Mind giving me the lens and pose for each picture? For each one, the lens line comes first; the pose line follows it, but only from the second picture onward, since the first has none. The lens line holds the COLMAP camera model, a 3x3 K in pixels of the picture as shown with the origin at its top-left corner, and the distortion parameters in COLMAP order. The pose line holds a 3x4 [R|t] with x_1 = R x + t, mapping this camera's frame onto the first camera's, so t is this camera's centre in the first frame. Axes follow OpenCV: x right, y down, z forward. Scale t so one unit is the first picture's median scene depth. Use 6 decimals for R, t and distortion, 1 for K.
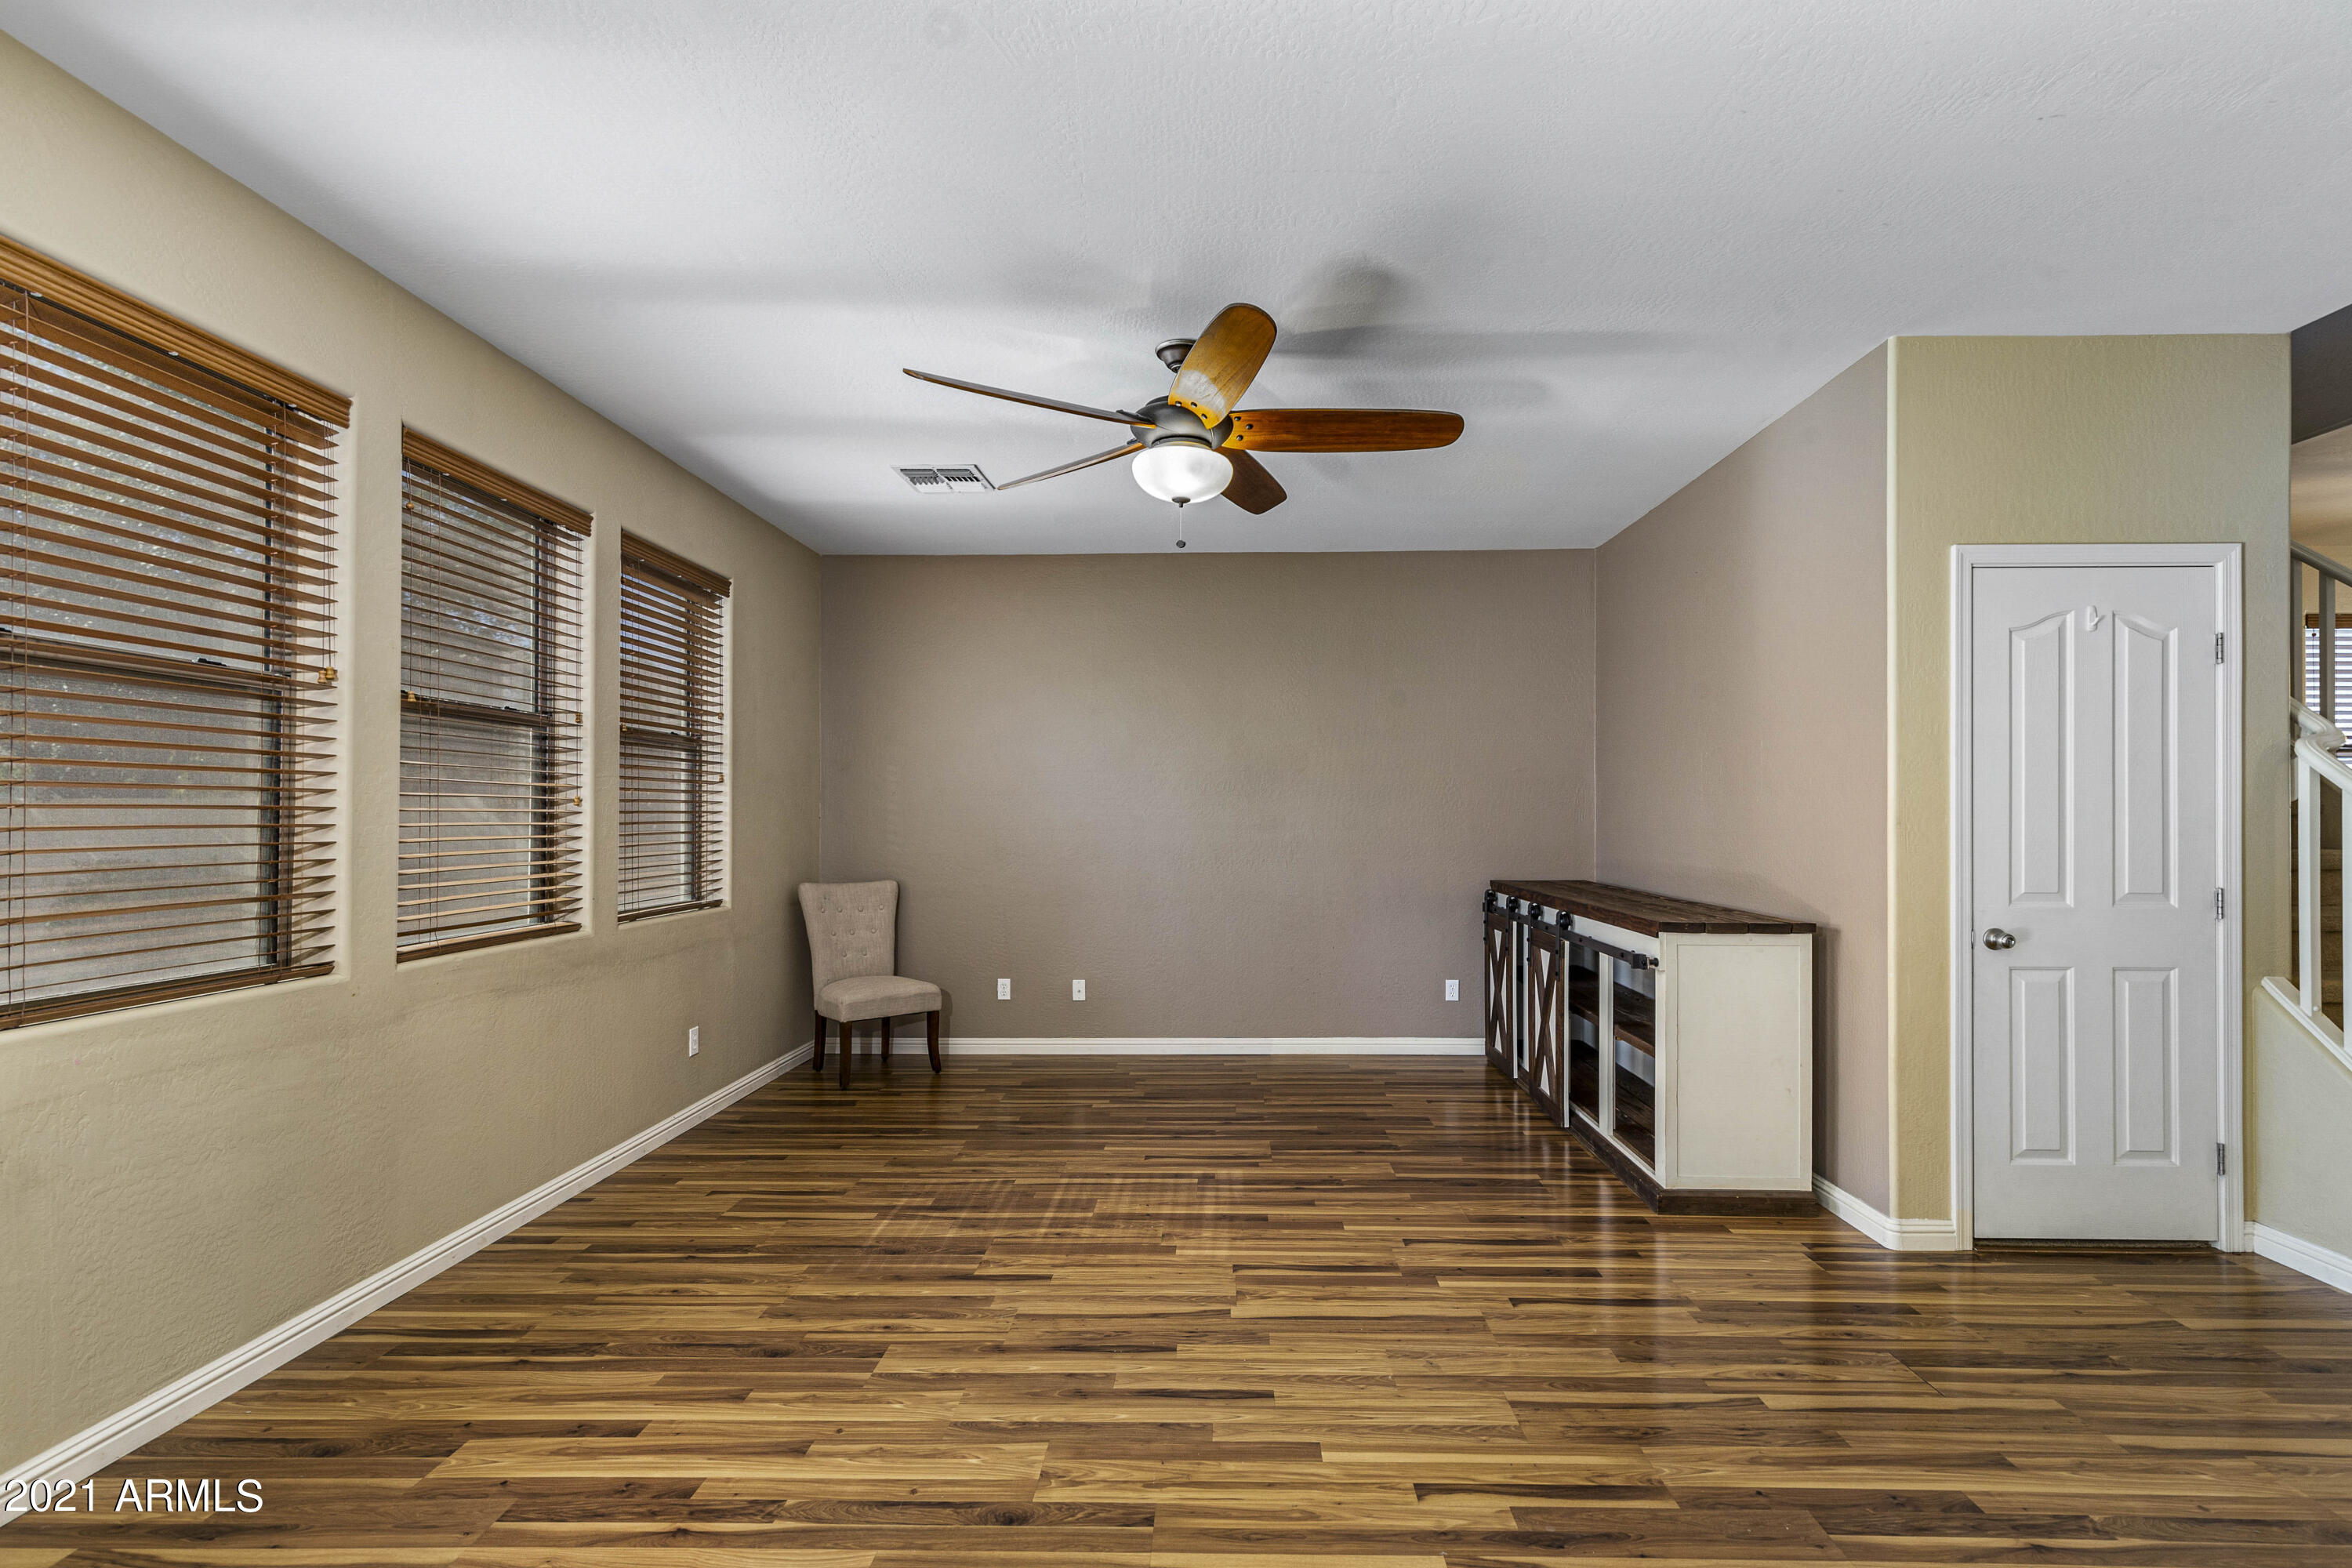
lens RADIAL K [[1056.6, 0, 1195.9], [0, 1056.6, 779.1], [0, 0, 1]] dist [0.003473, 0.000290]
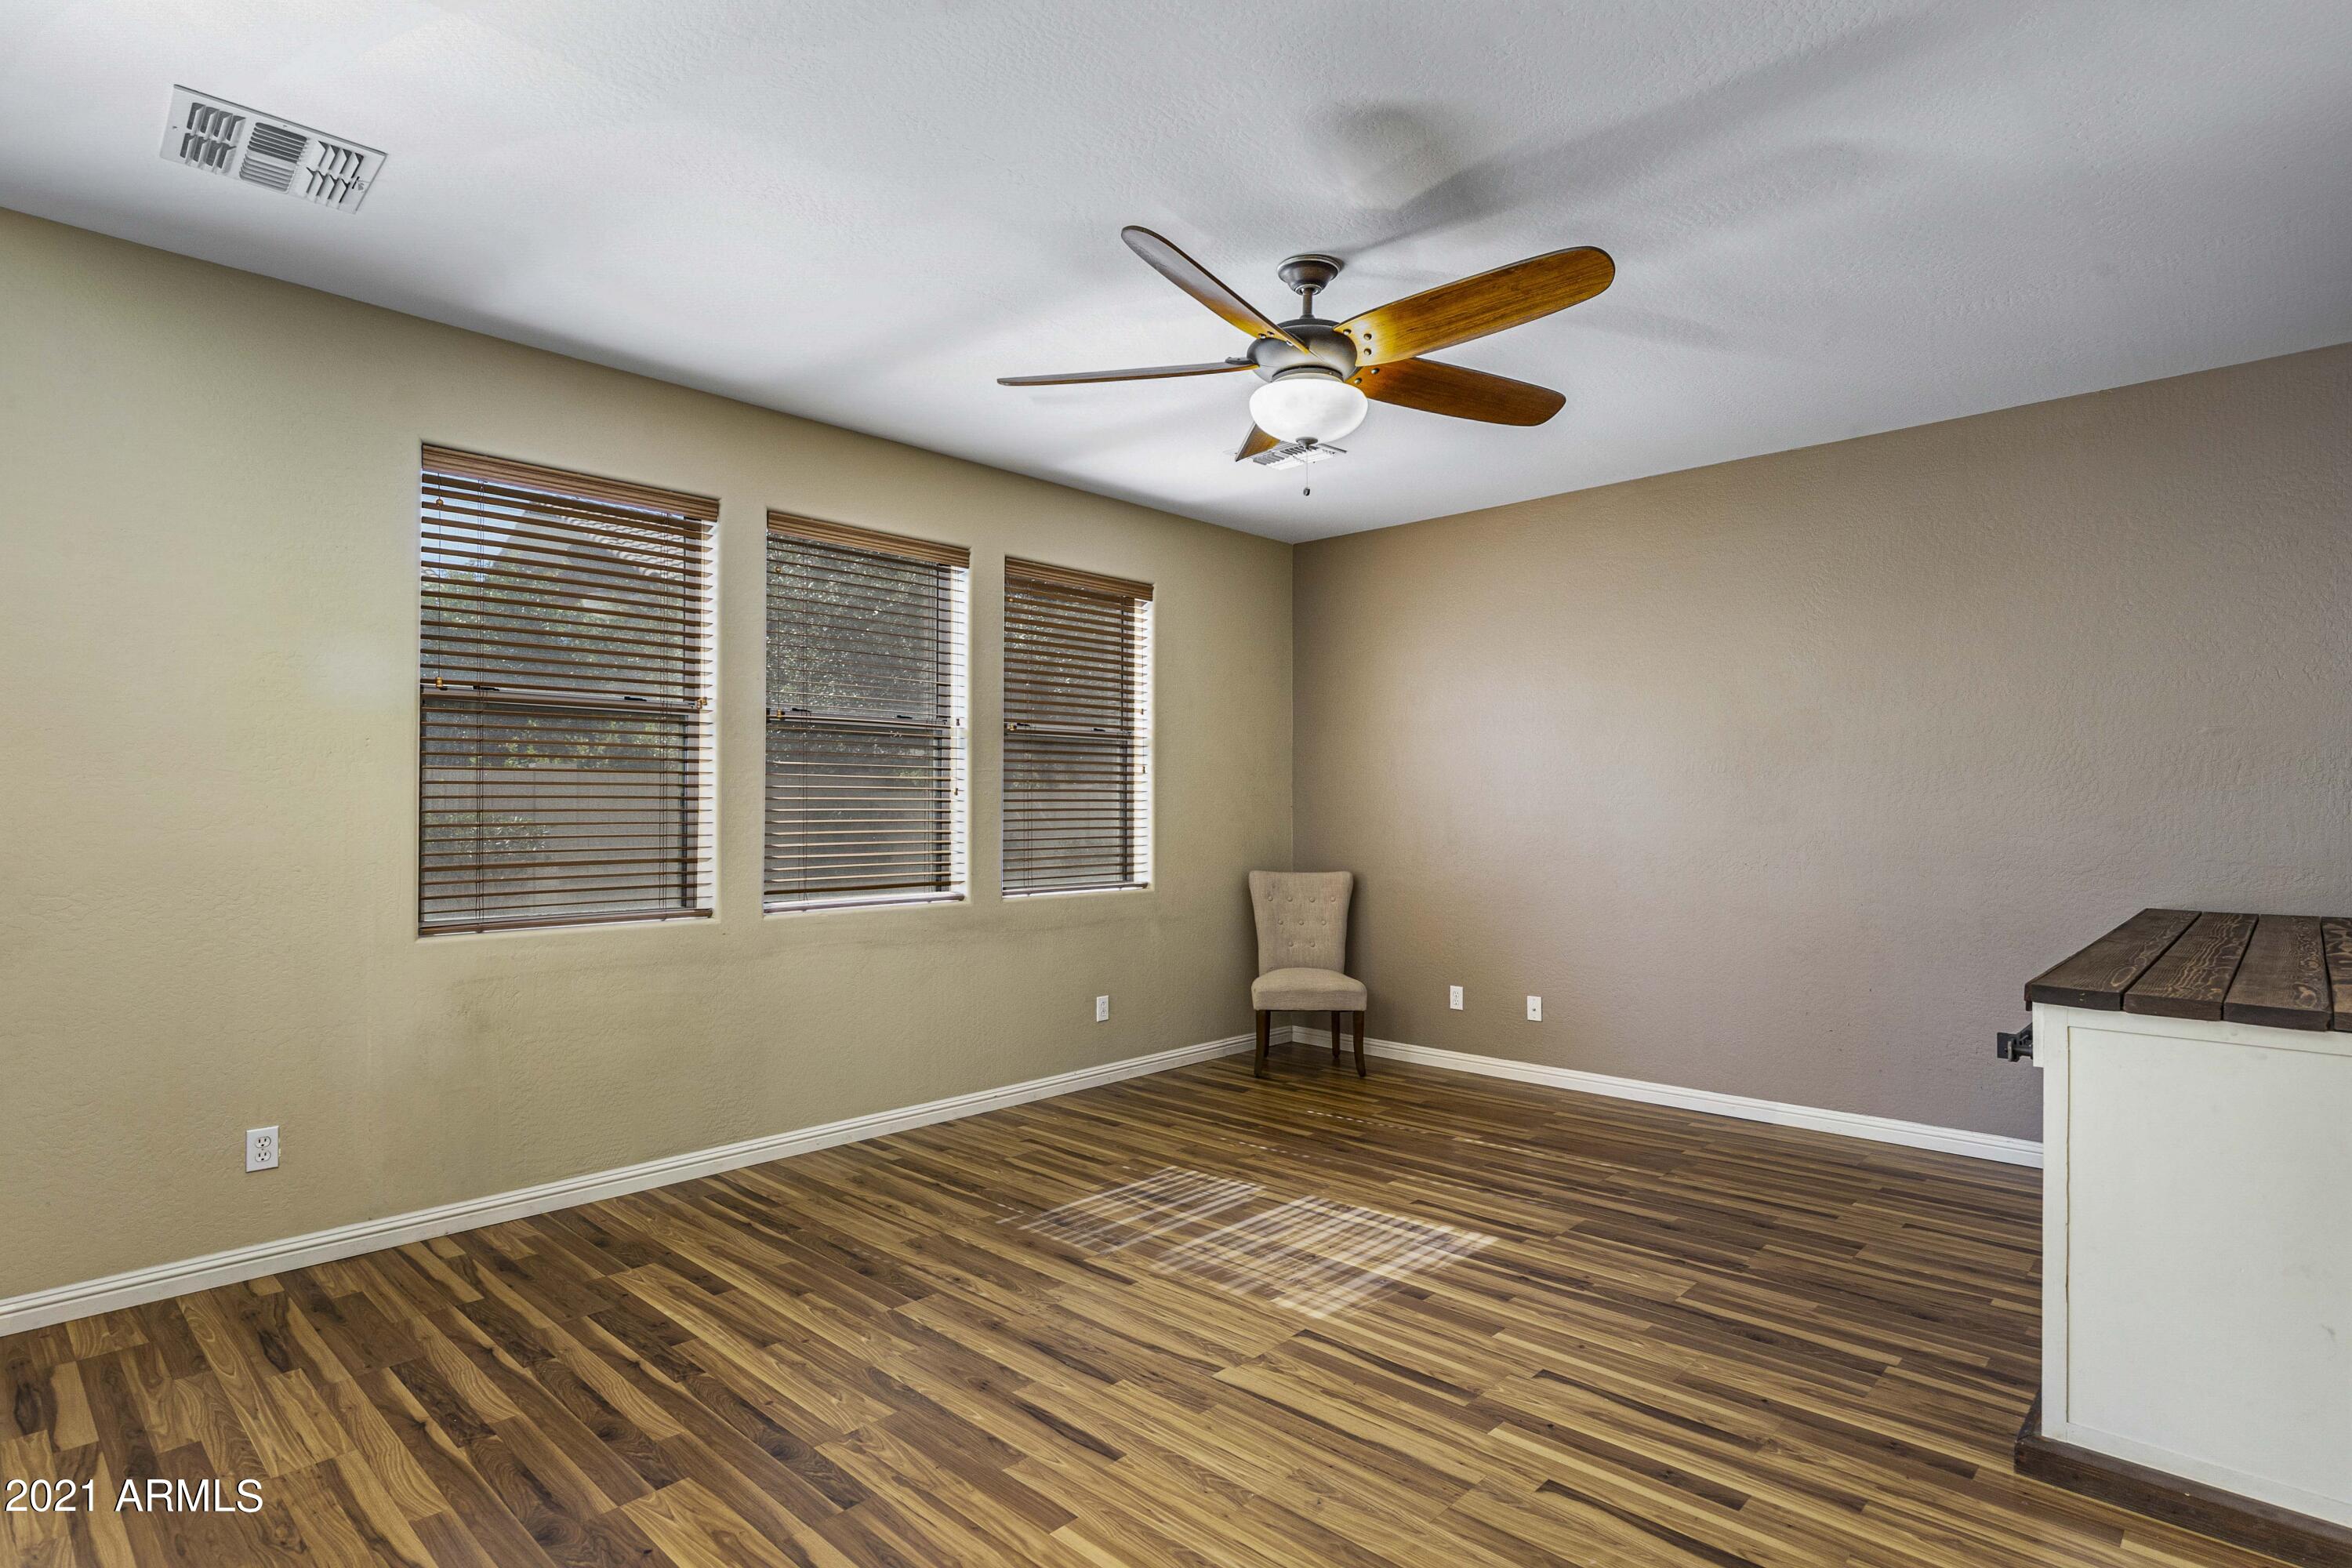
lens RADIAL K [[1143.1, 0, 1214.1], [0, 1143.1, 776.3], [0, 0, 1]] dist [-0.001743, -0.000946]
pose [[0.764426, -0.014165, -0.644555, 0.510501], [0.020146, 0.999795, 0.001921, 0.007545], [0.644396, -0.014453, 0.764555, 0.221322]]
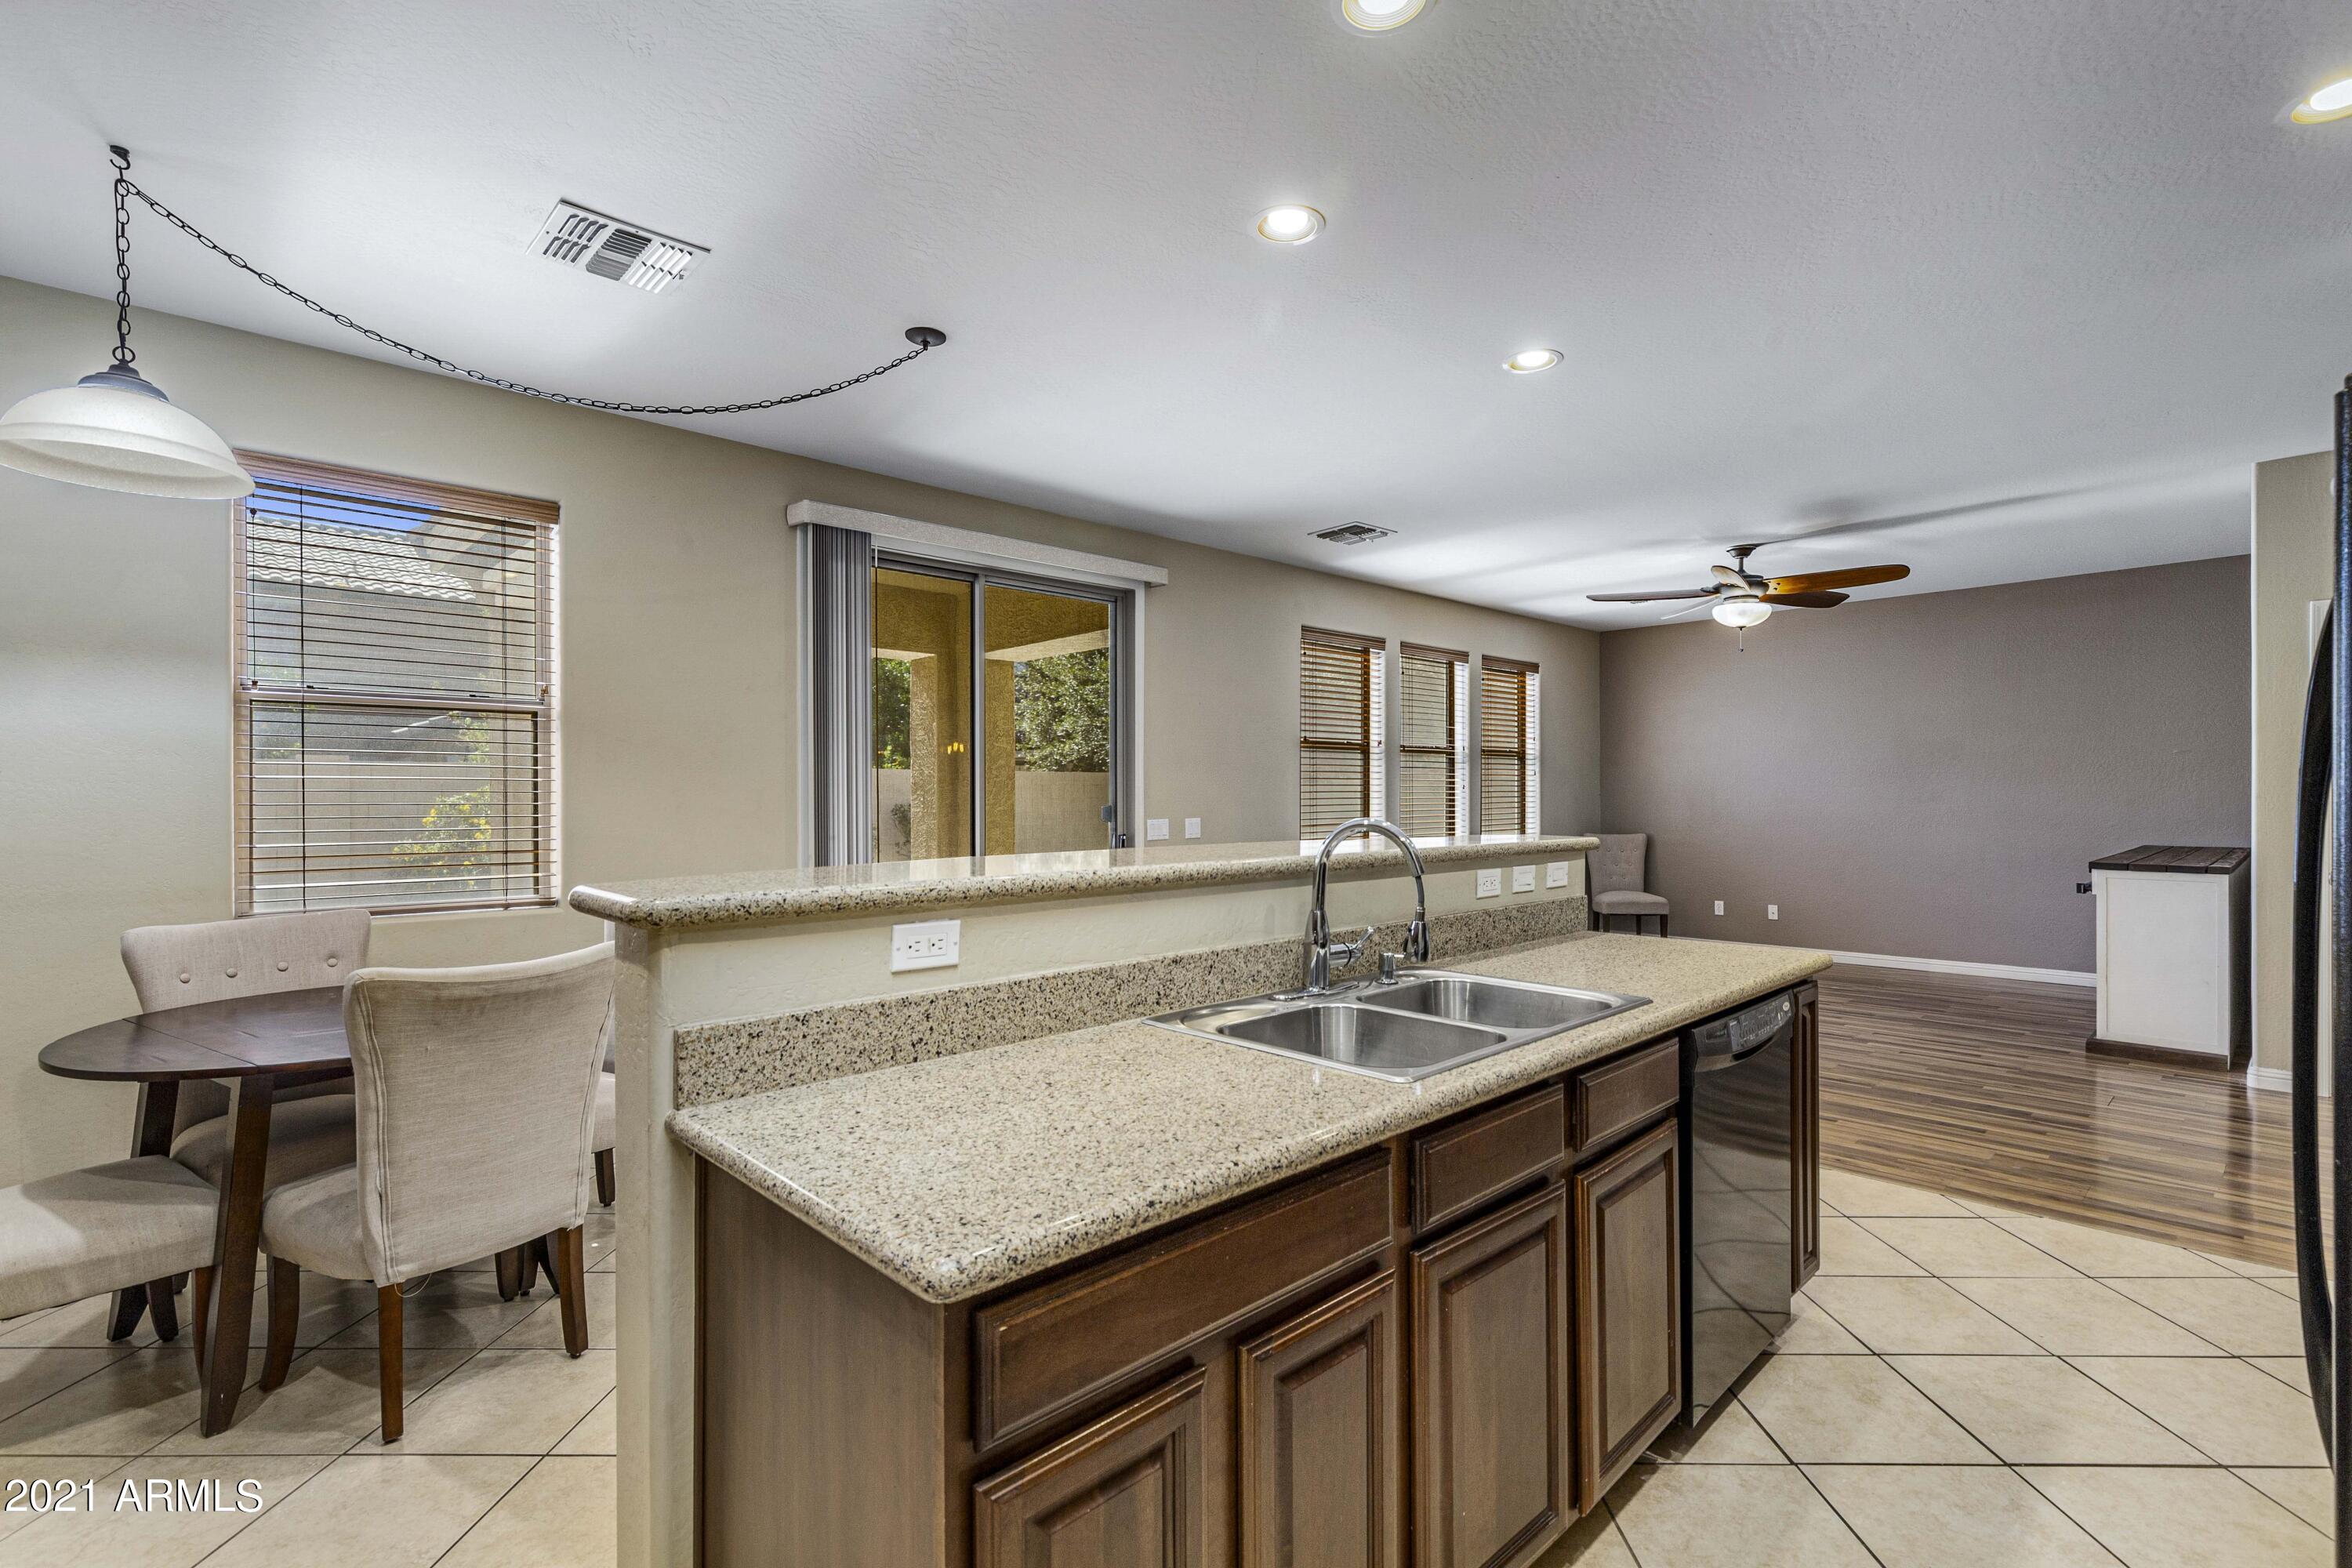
lens RADIAL K [[1056.6, 0, 1195.9], [0, 1056.6, 779.1], [0, 0, 1]] dist [0.003473, 0.000290]
pose [[0.712470, -0.012640, -0.701589, 0.602662], [0.025800, 0.999634, 0.008190, -0.027602], [0.701228, -0.023936, 0.712535, -1.028499]]
